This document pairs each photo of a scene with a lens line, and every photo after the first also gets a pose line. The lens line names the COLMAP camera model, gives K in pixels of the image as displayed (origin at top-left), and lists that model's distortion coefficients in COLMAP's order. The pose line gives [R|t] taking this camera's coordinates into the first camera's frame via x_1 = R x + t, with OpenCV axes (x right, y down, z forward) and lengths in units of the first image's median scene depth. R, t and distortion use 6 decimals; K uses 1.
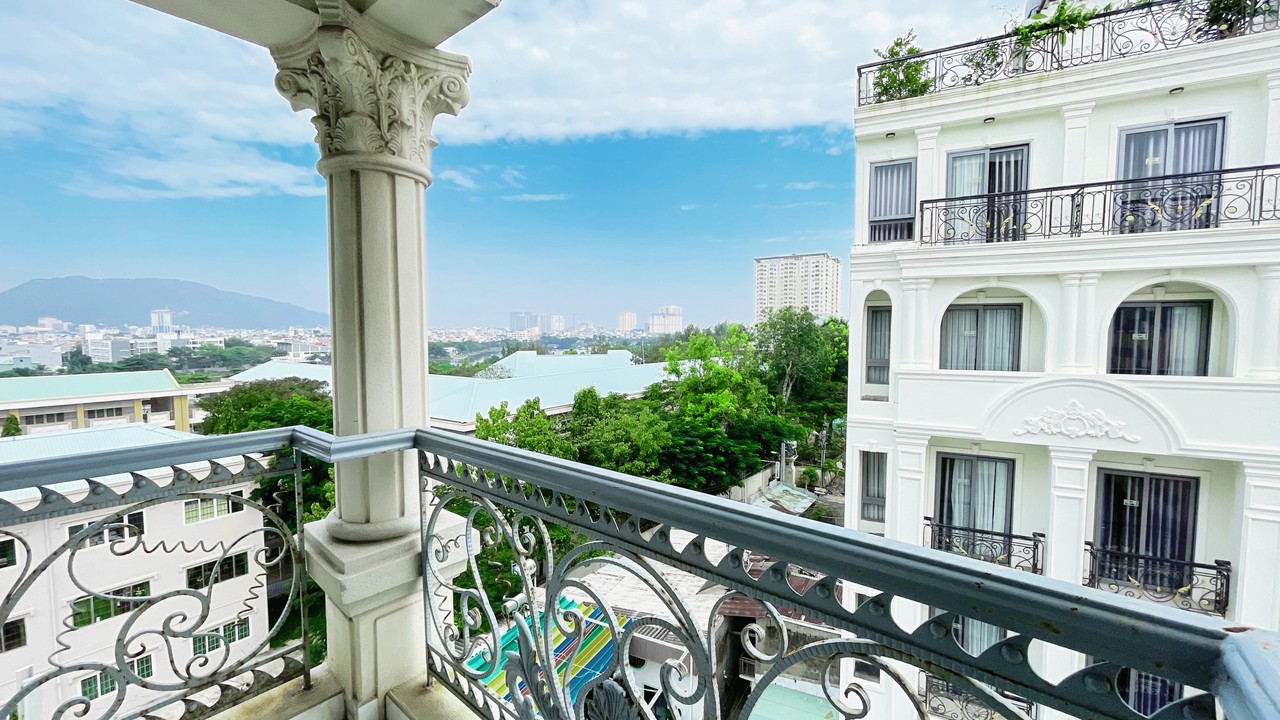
lens RADIAL K [[516.8, 0, 642.8], [0, 516.8, 361.6], [0, 0, 1]] dist [0.003982, 0.000996]
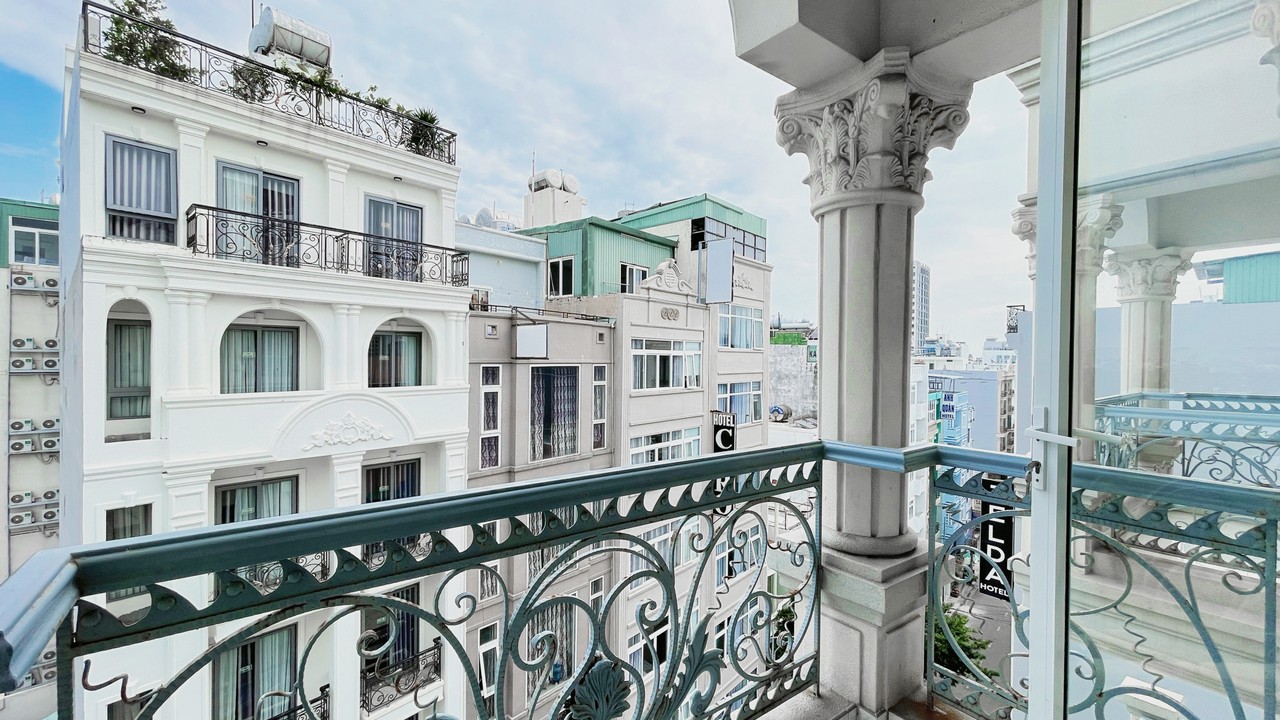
lens RADIAL K [[516.8, 0, 643.2], [0, 516.8, 360.8], [0, 0, 1]] dist [0.003982, 0.000996]
pose [[0.238778, -0.006383, 0.971053, -0.133536], [0.049179, 0.998775, -0.005528, -0.001857], [-0.969828, 0.049075, 0.238799, 0.061959]]
